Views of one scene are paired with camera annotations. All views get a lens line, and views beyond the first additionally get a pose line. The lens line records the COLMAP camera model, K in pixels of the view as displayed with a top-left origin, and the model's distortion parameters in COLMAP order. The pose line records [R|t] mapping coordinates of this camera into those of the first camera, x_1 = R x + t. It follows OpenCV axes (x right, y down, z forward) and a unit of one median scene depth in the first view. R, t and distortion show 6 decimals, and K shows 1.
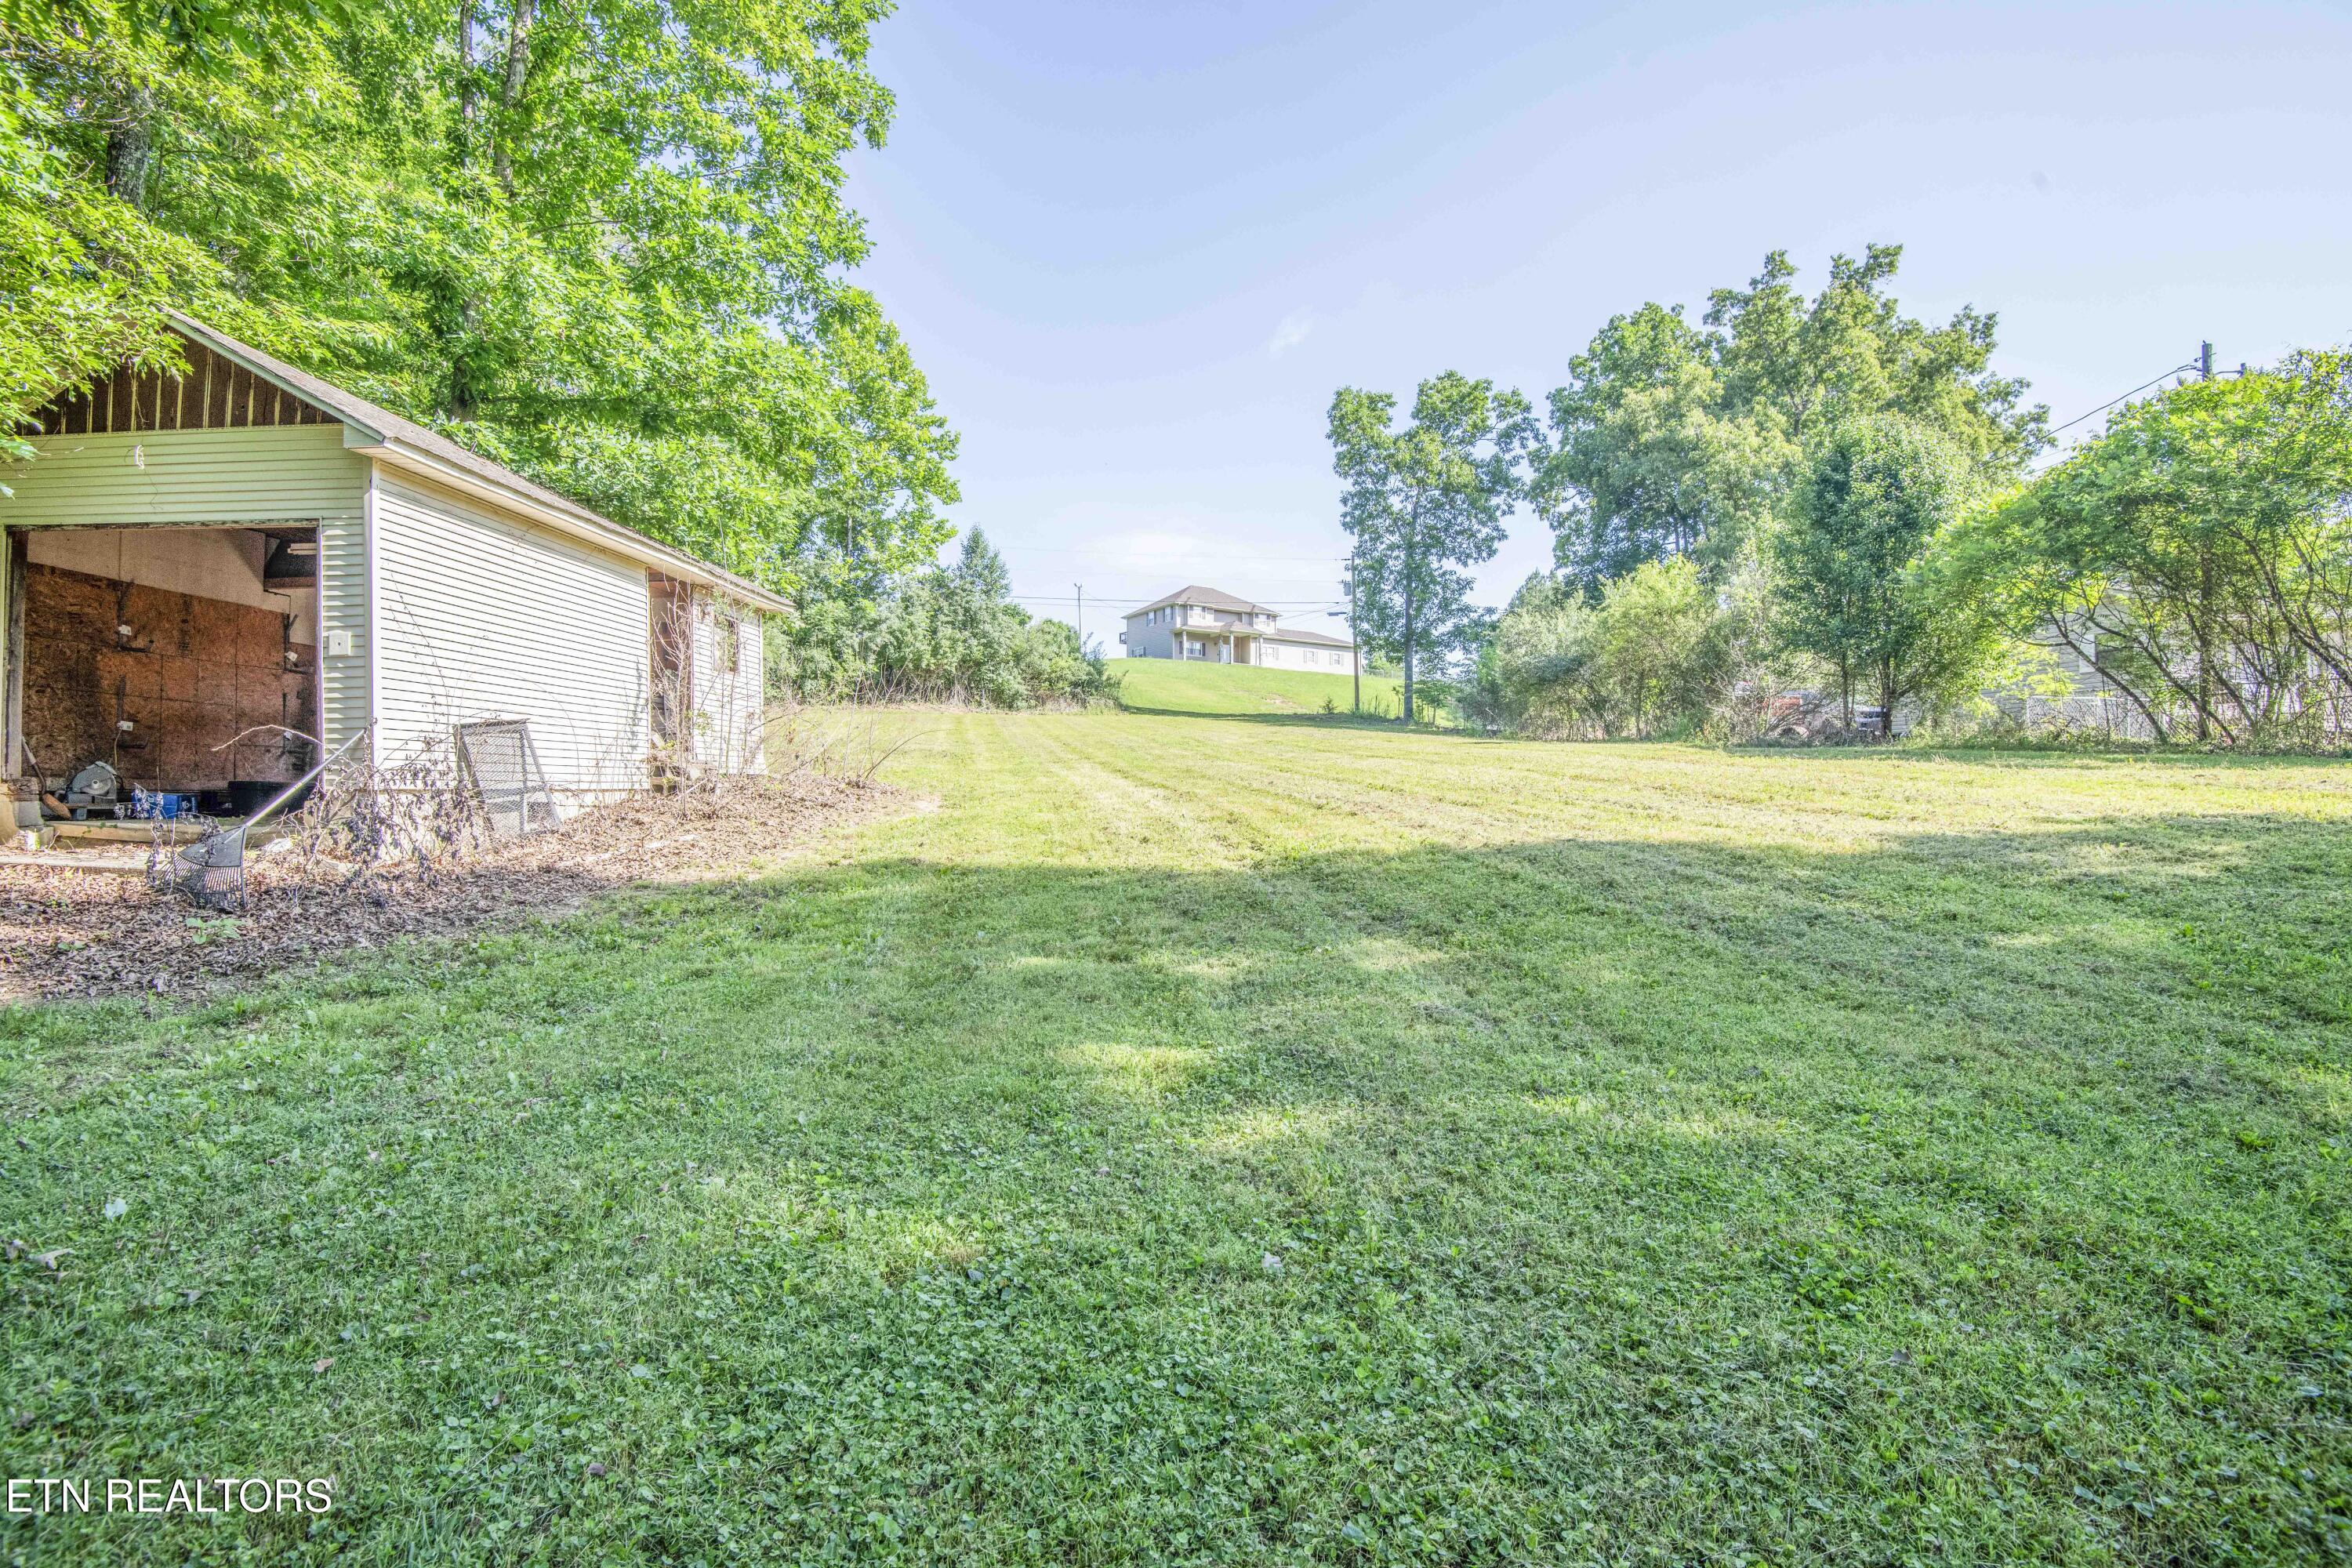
lens RADIAL K [[1085.4, 0, 1183.4], [0, 1085.4, 785.6], [0, 0, 1]] dist [-0.003383, -0.026139]
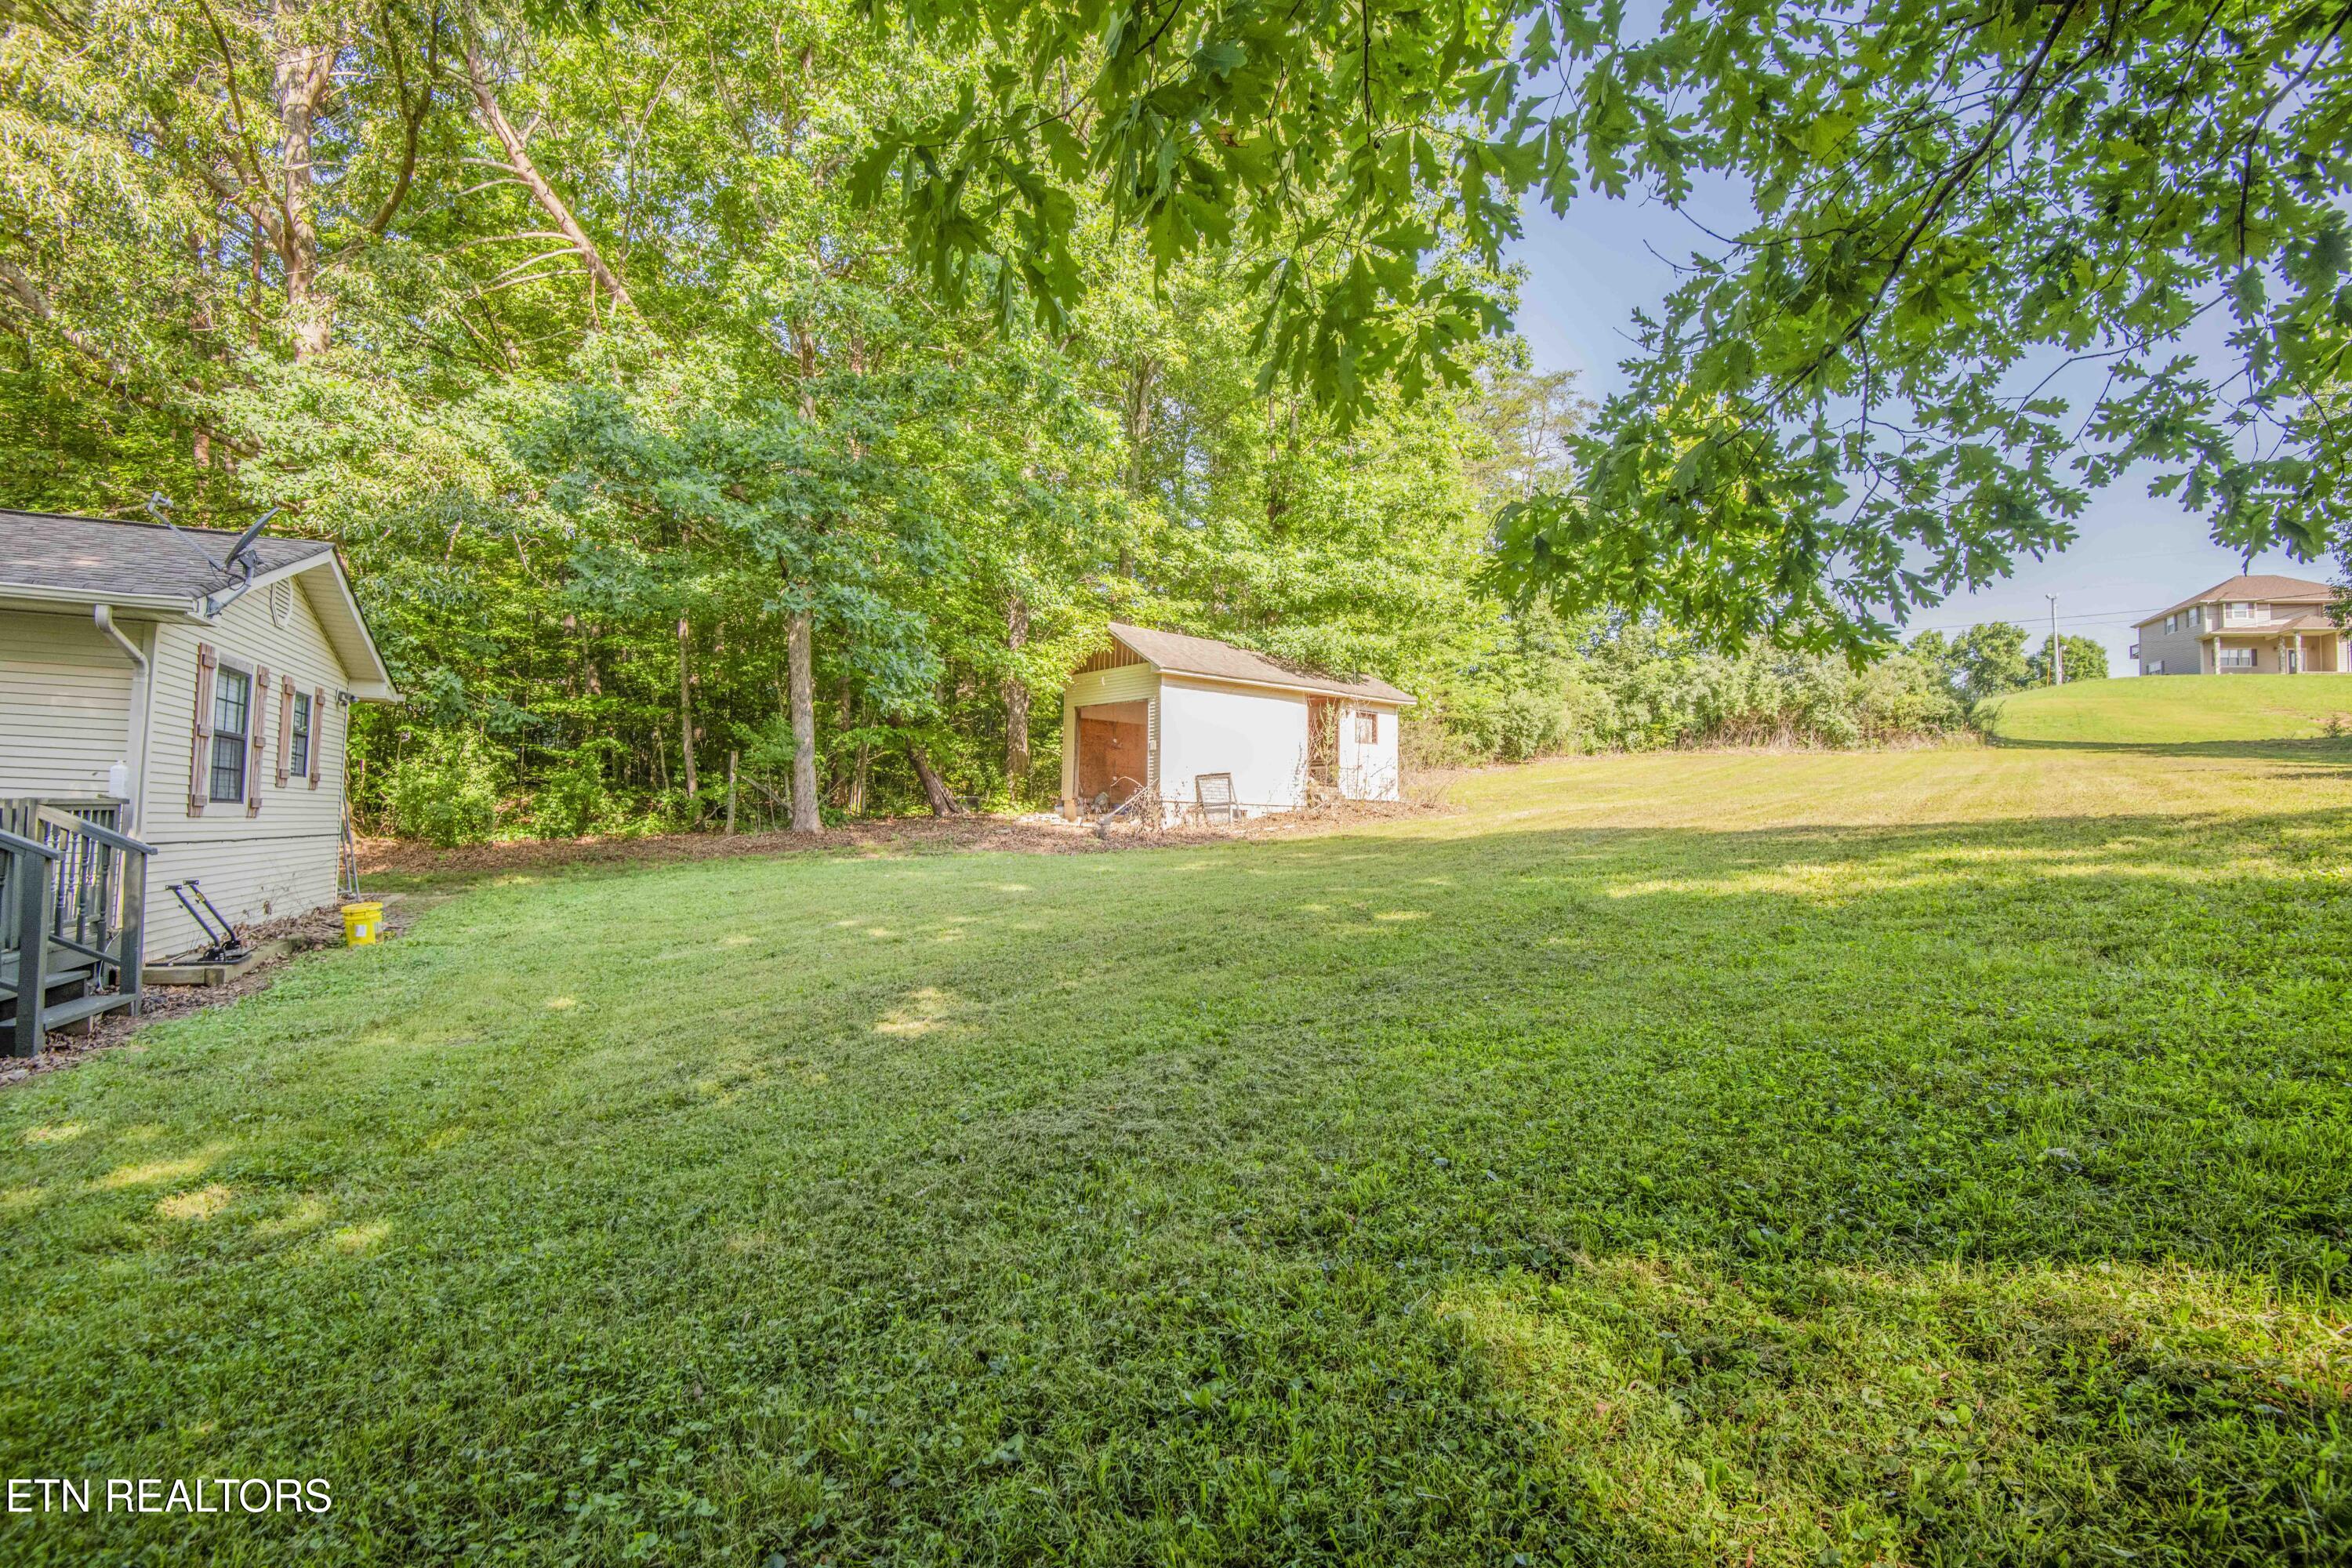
lens RADIAL K [[1086.0, 0, 1154.3], [0, 1086.0, 797.6], [0, 0, 1]] dist [-0.047768, -0.001114]
pose [[0.628286, -0.010338, -0.777914, 0.195827], [-0.016565, 0.999507, -0.026662, 0.010220], [0.777806, 0.029638, 0.627805, -0.102421]]
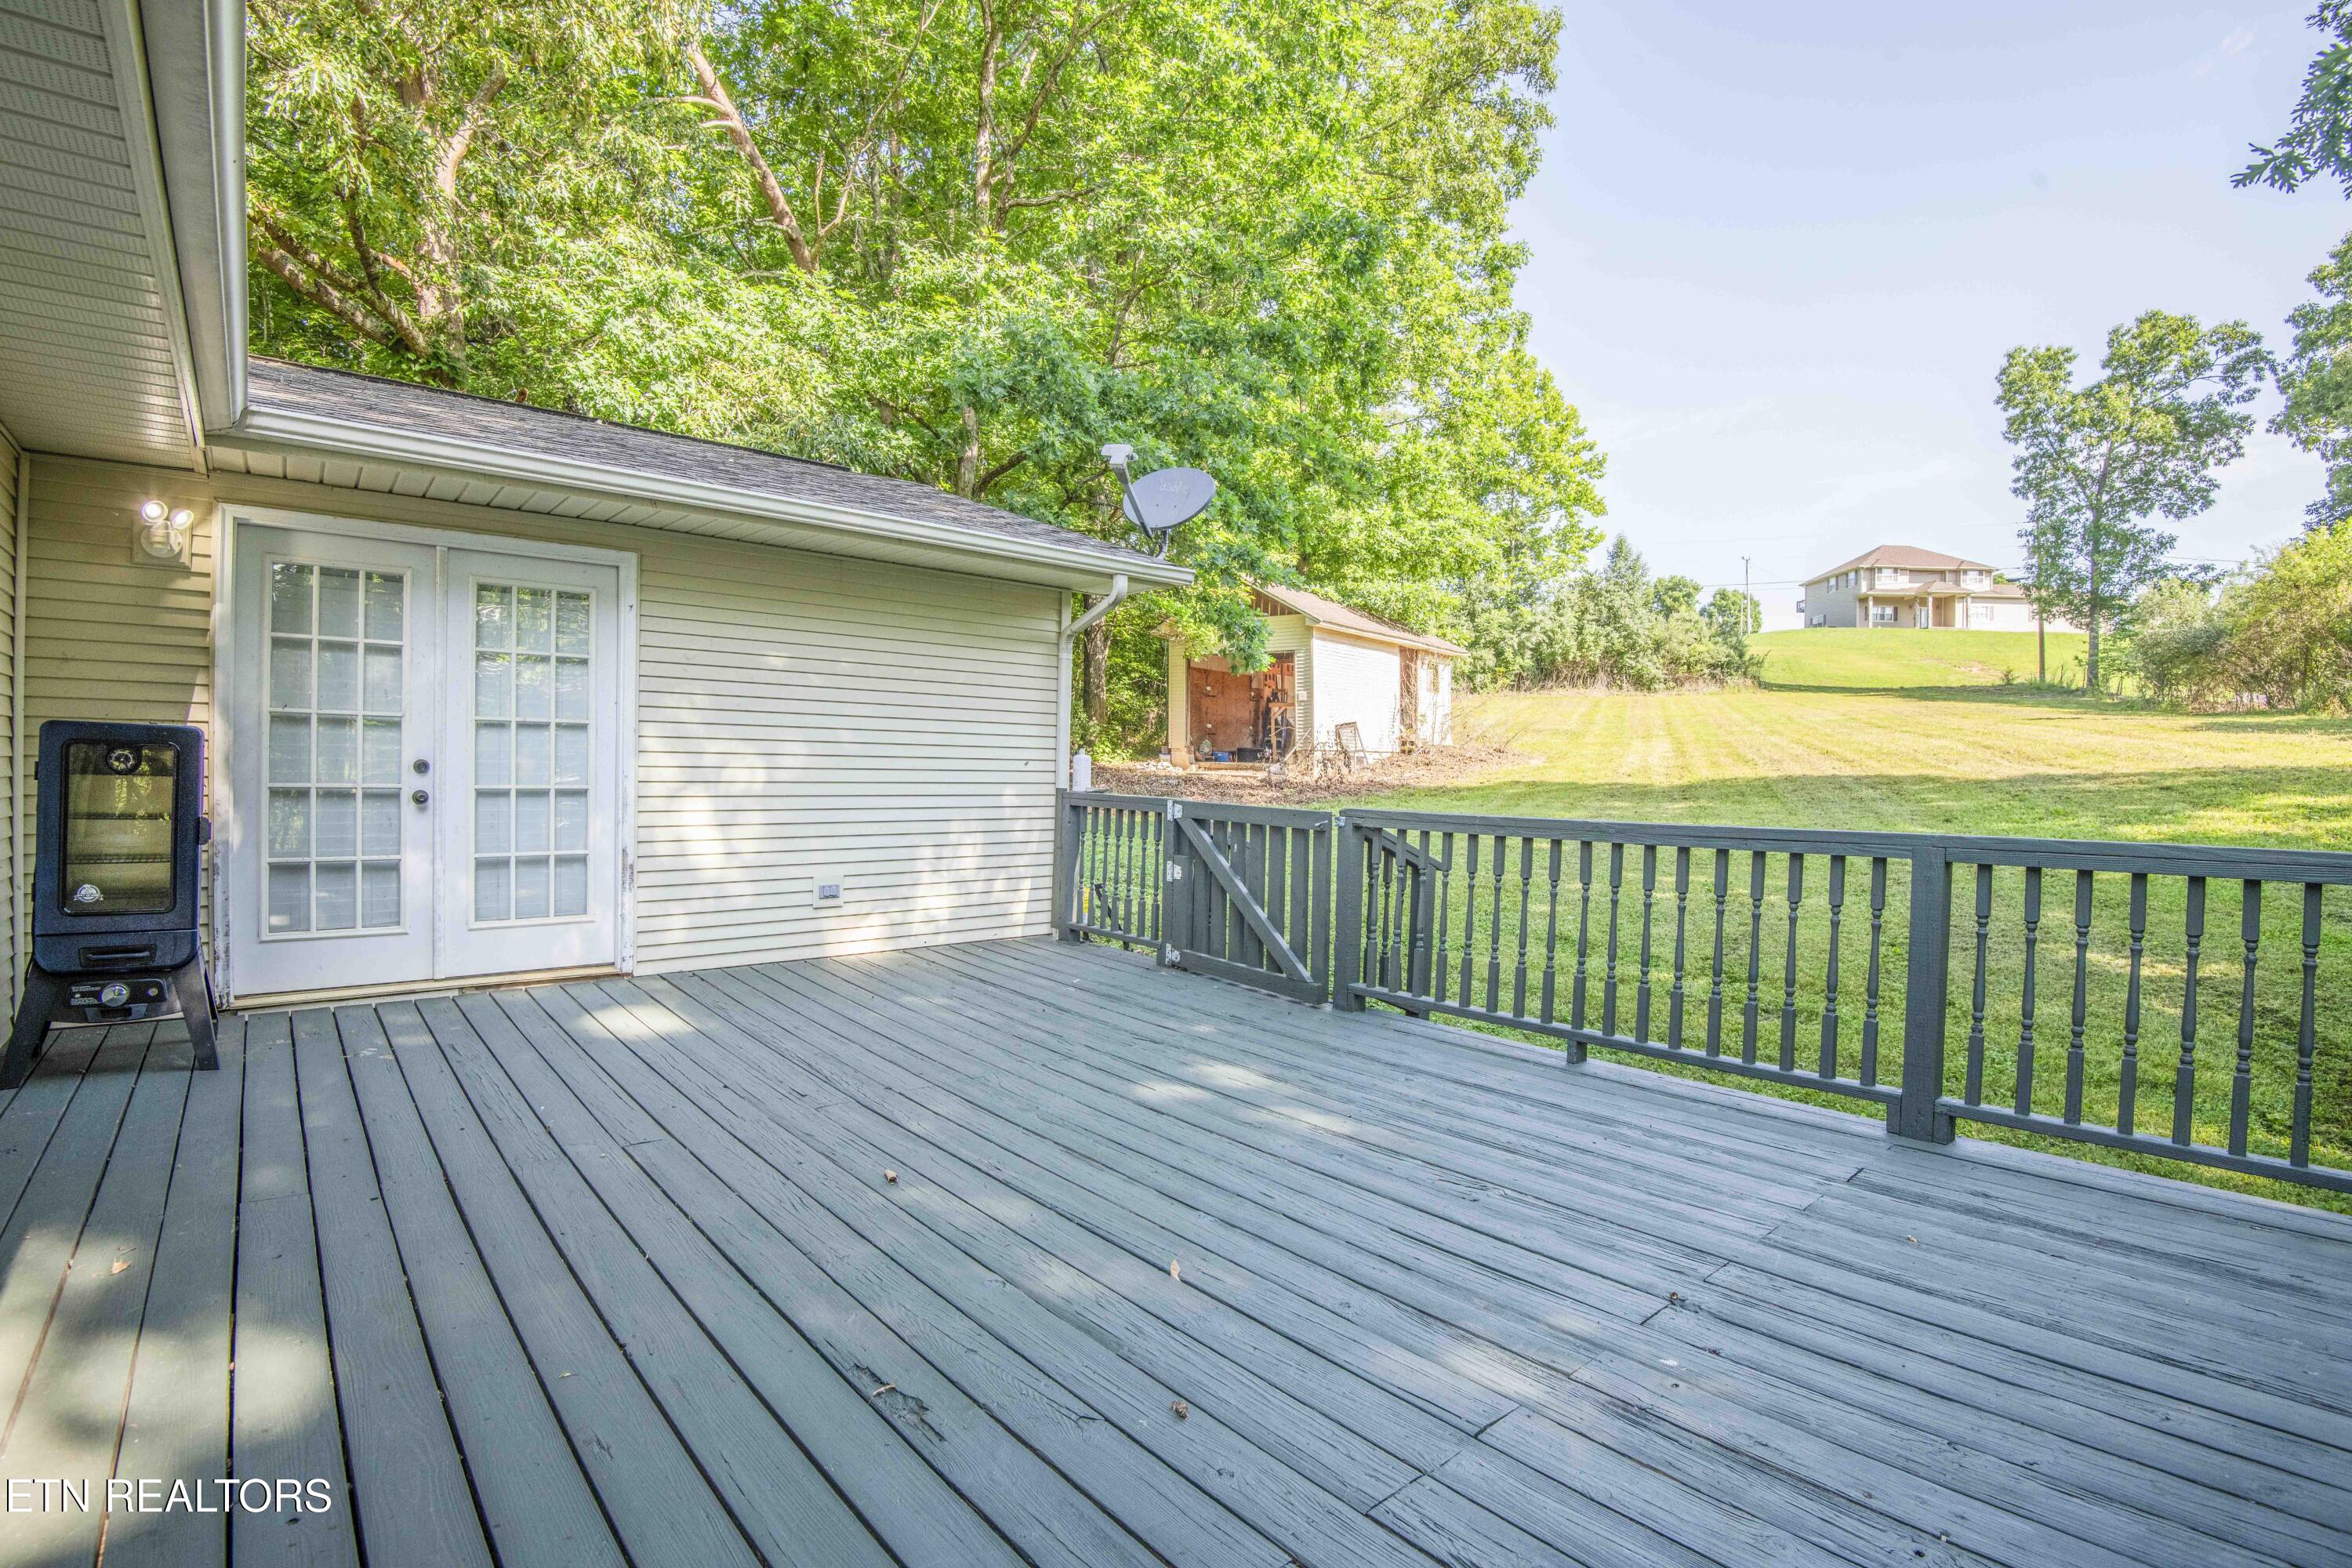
lens RADIAL K [[1086.0, 0, 1154.3], [0, 1086.0, 797.6], [0, 0, 1]] dist [-0.047768, -0.001114]
pose [[0.810804, 0.023705, -0.584837, 0.081290], [-0.004193, 0.999389, 0.034696, 0.004960], [0.585302, -0.025680, 0.810408, -0.226207]]
